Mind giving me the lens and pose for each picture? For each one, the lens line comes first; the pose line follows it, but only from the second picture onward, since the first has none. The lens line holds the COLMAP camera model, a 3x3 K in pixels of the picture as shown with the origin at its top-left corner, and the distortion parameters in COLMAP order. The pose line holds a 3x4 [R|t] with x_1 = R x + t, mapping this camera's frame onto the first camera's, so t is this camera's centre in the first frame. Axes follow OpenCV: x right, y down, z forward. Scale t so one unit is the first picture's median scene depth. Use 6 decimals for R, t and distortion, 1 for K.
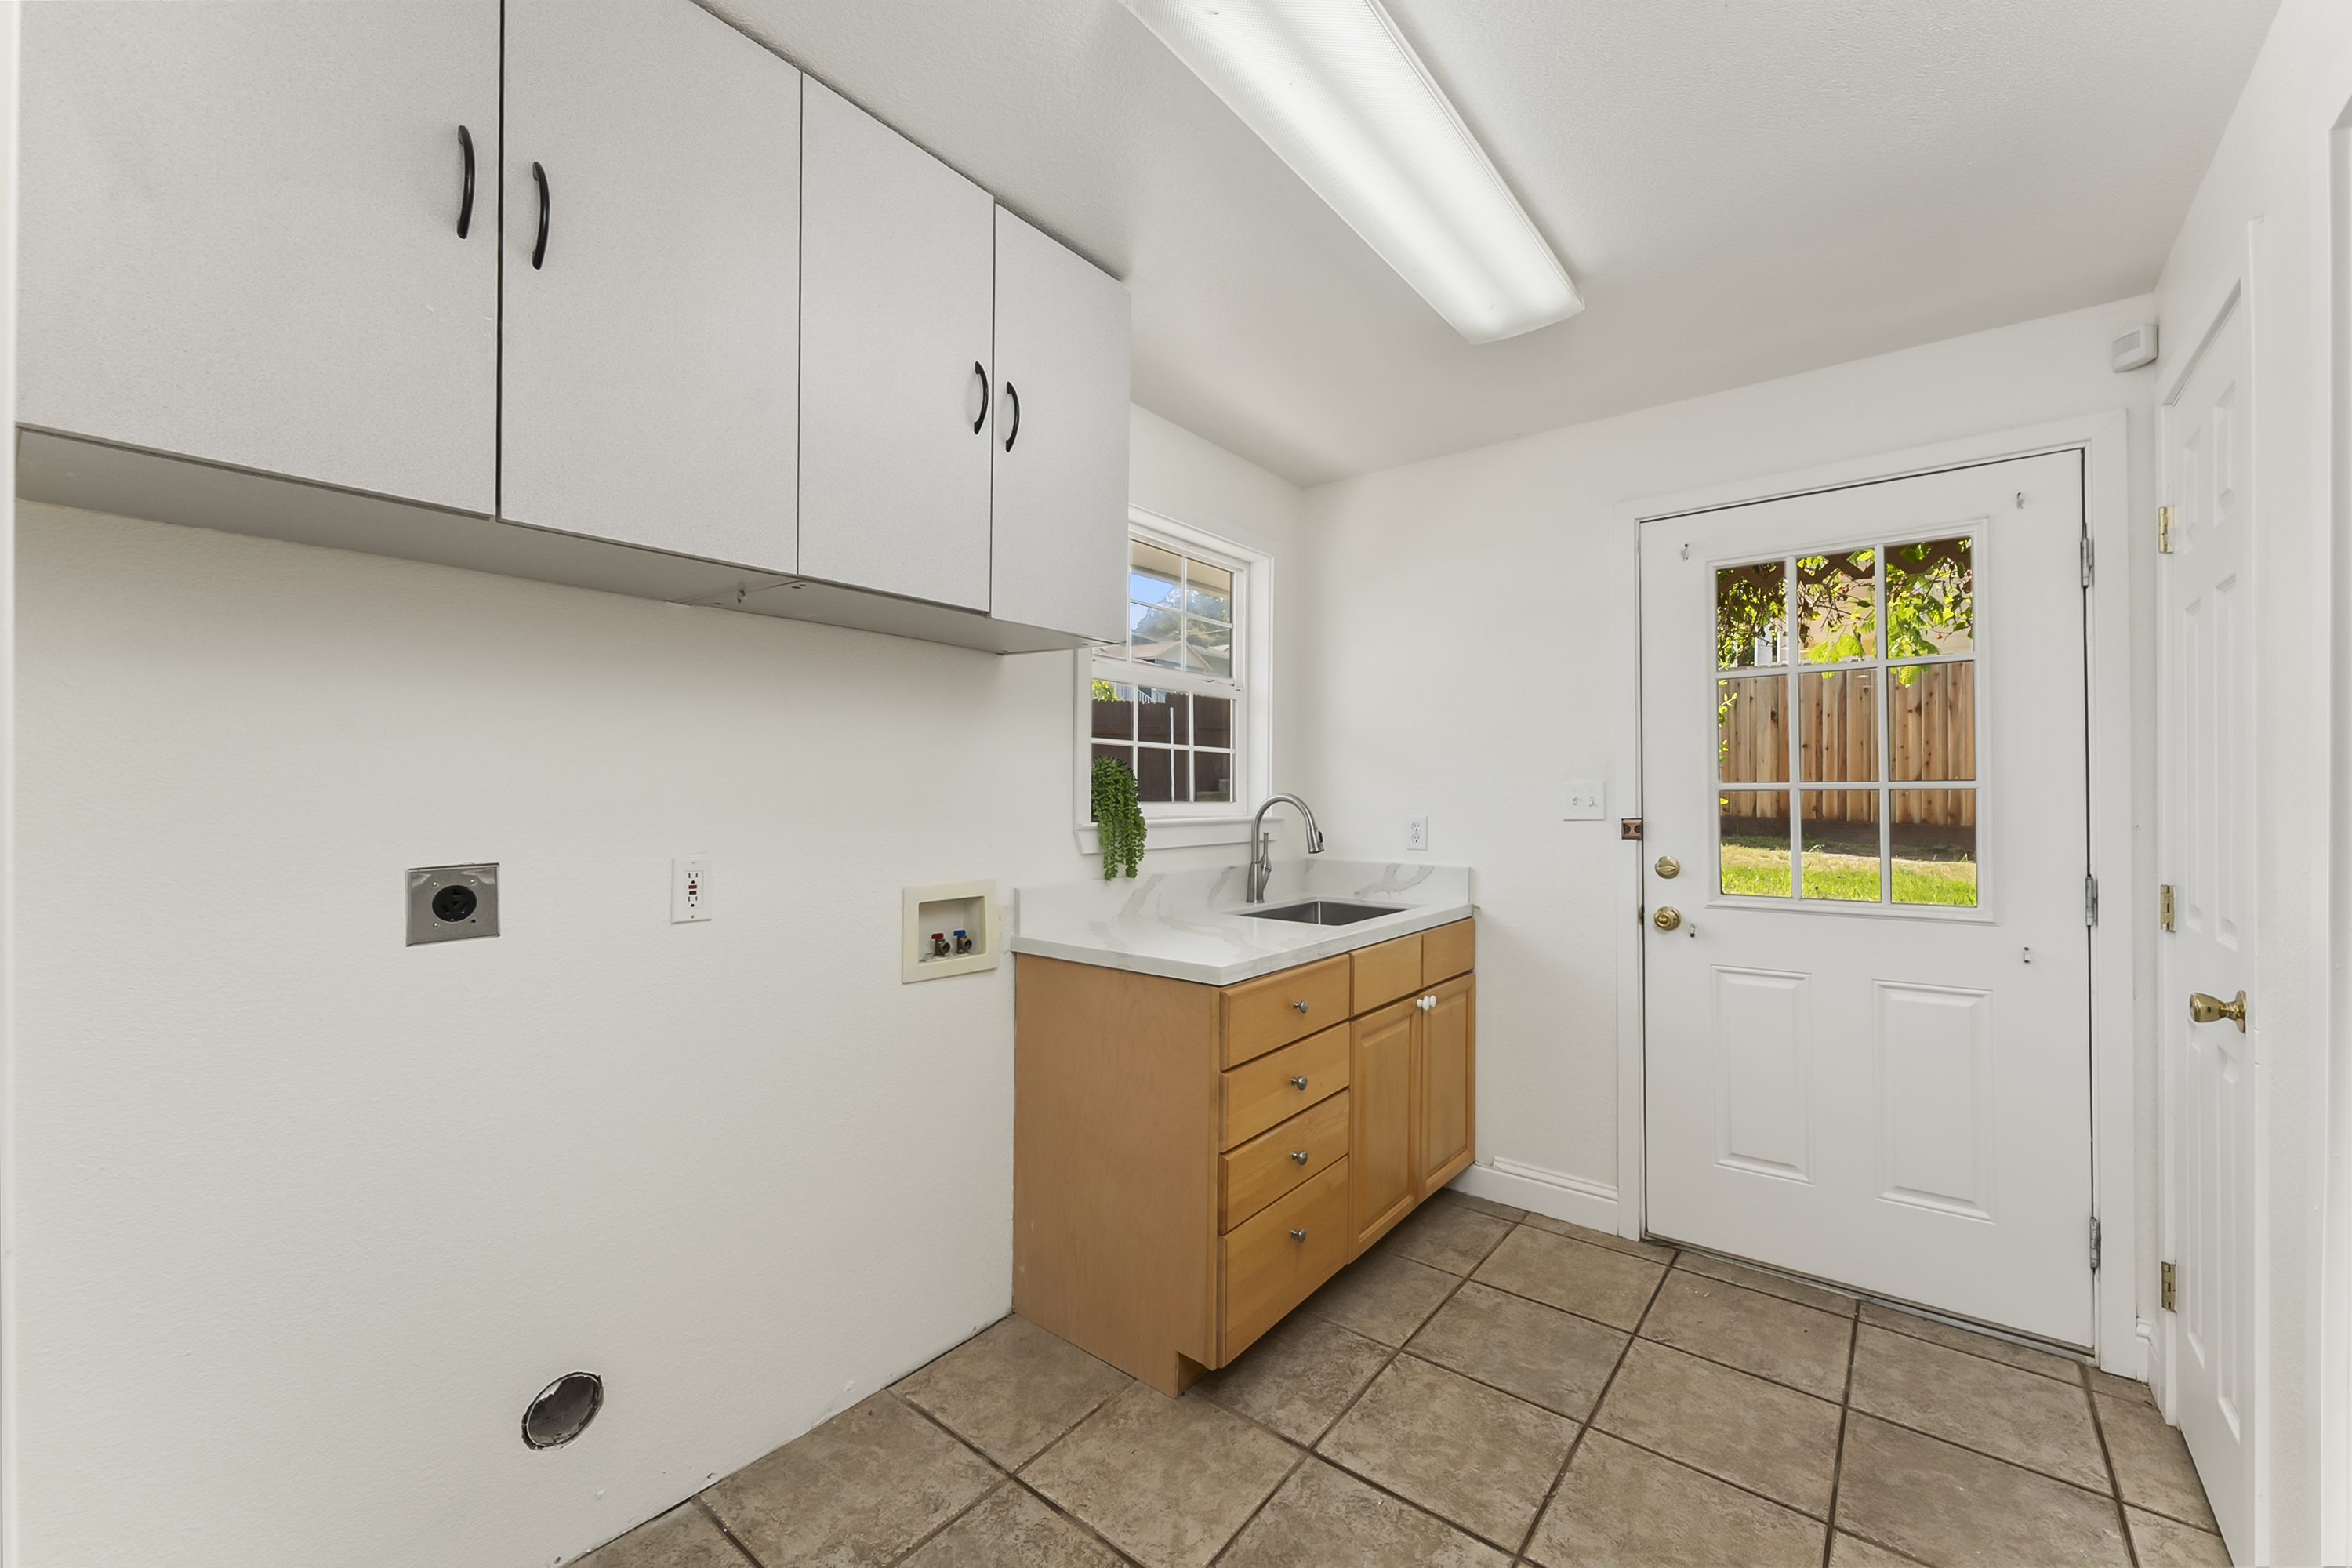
lens RADIAL K [[939.0, 0, 1165.3], [0, 939.0, 783.5], [0, 0, 1]] dist [0.000170, 0.000004]
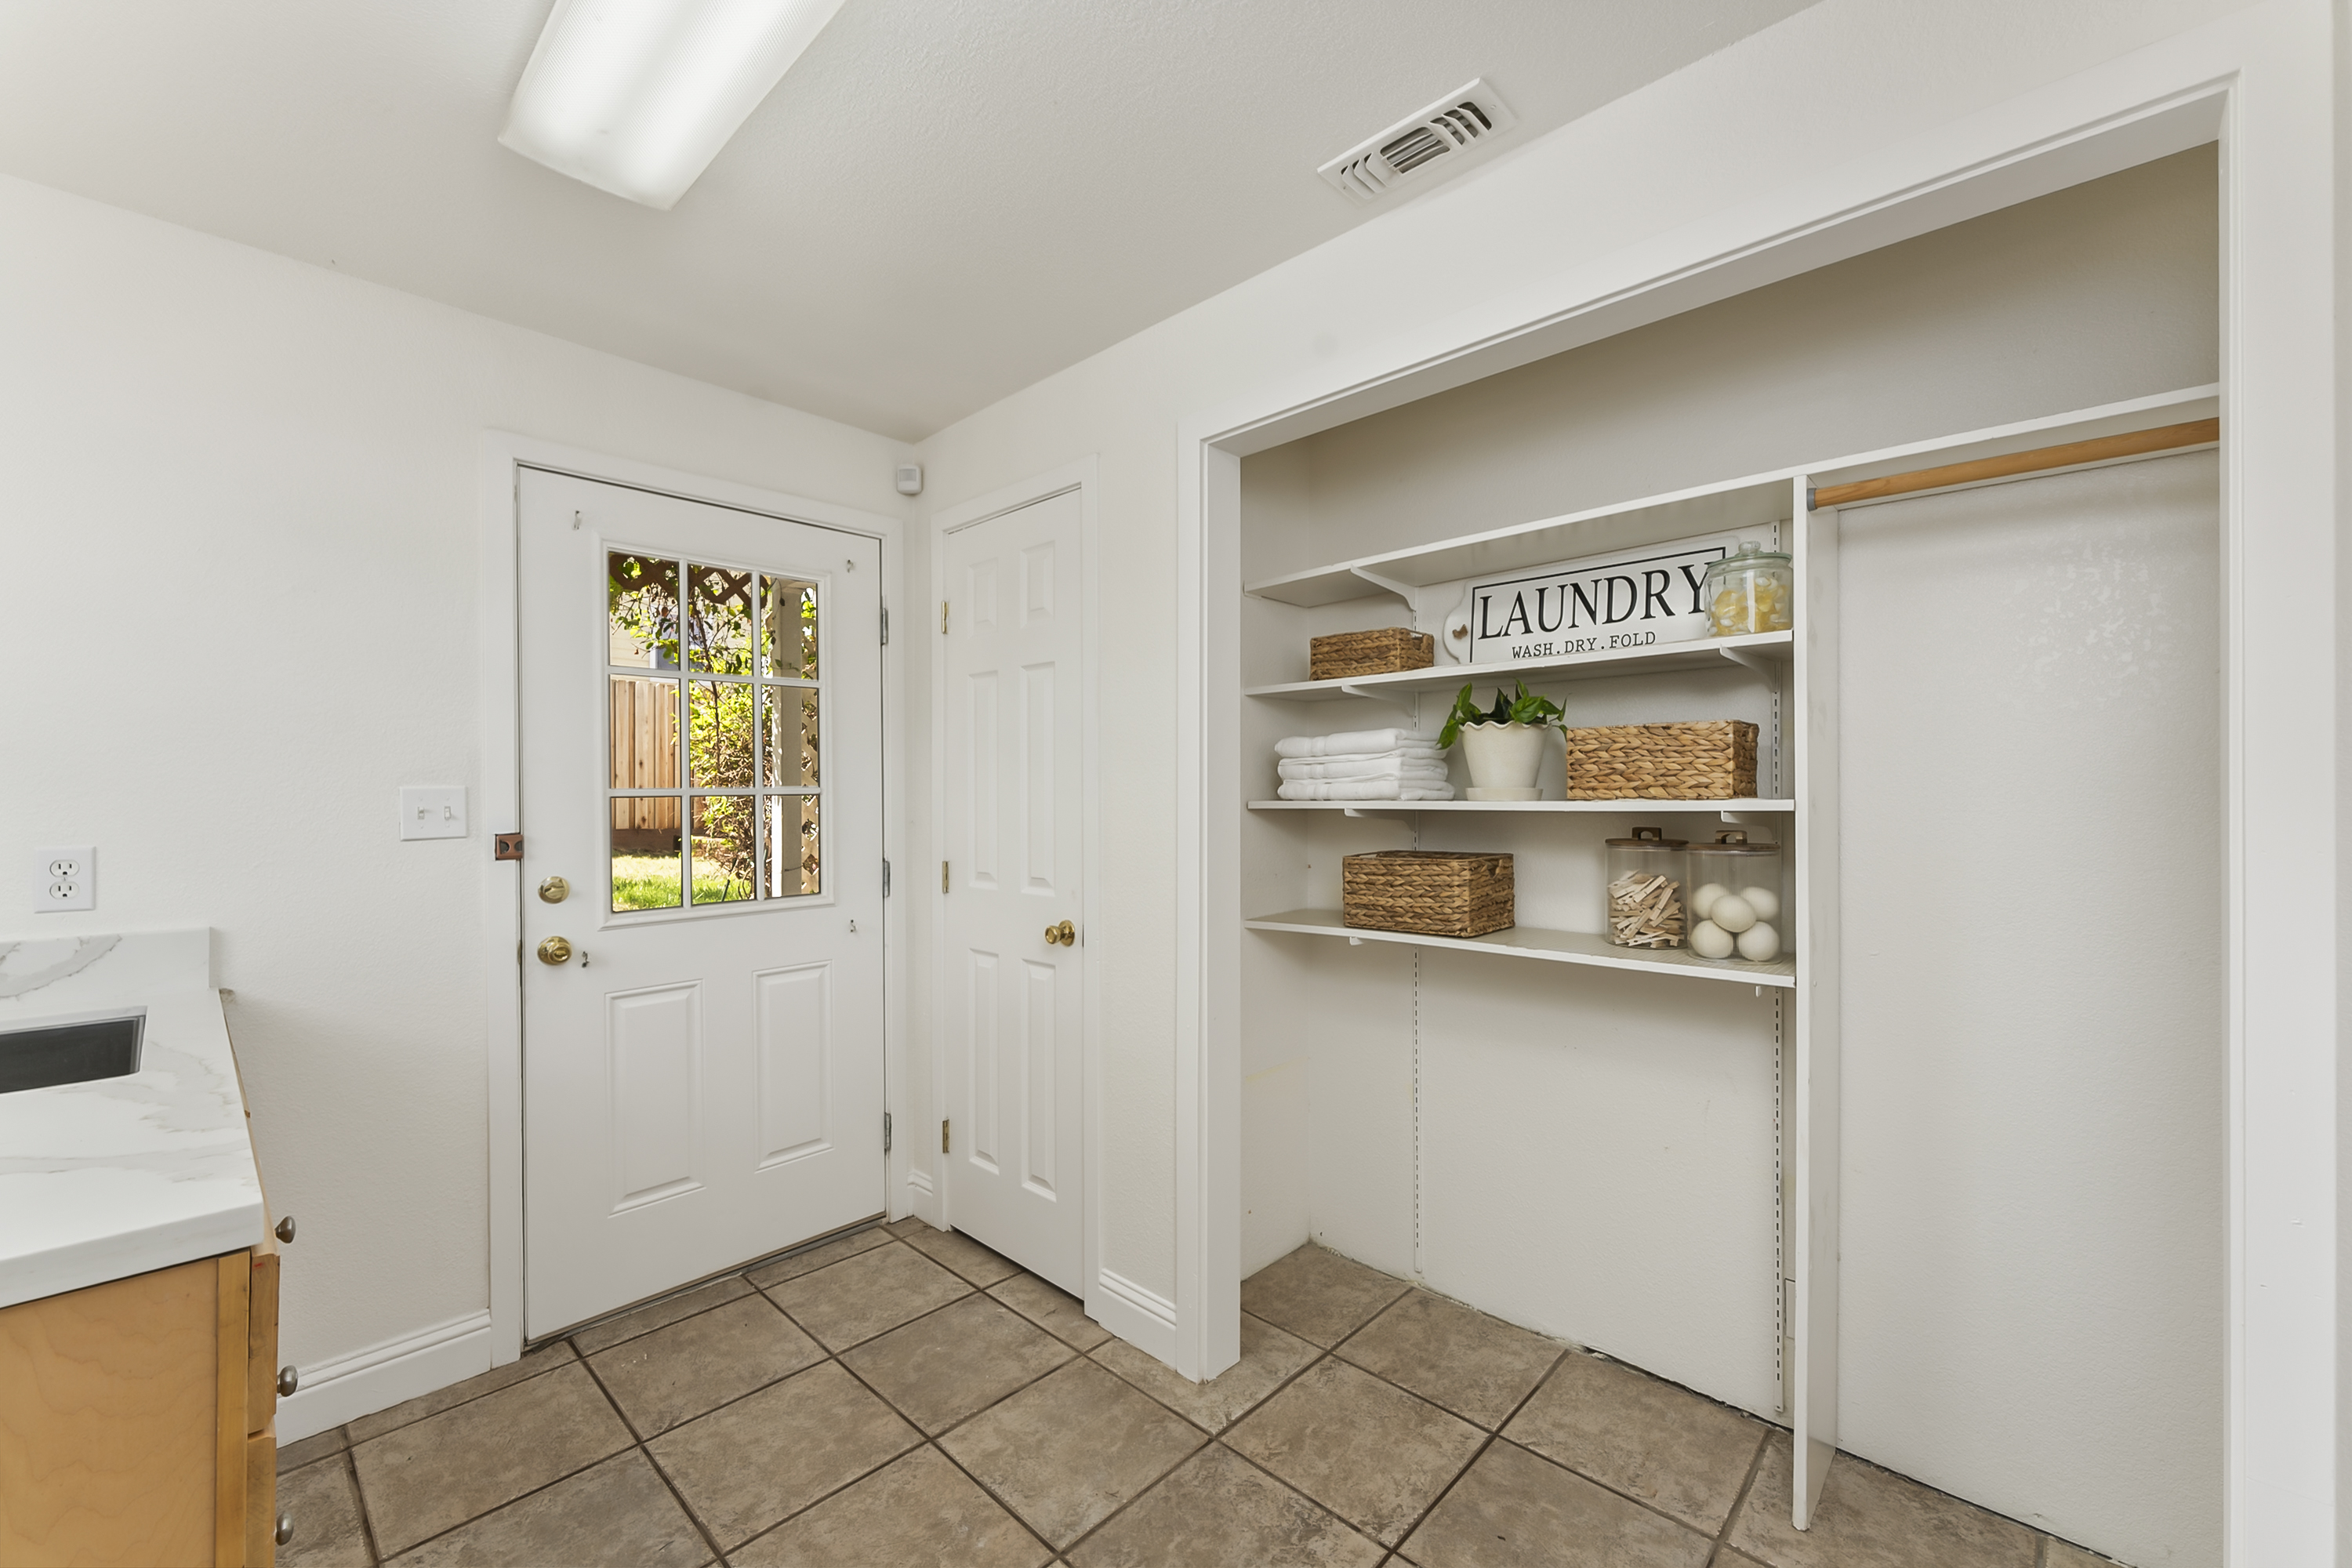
lens RADIAL K [[939.0, 0, 1167.0], [0, 939.0, 788.6], [0, 0, 1]] dist [0.000170, 0.000004]
pose [[0.081671, 0.004107, 0.996651, -0.314257], [-0.004716, 0.999982, -0.003735, -0.000414], [-0.996648, -0.004396, 0.081689, 0.475545]]
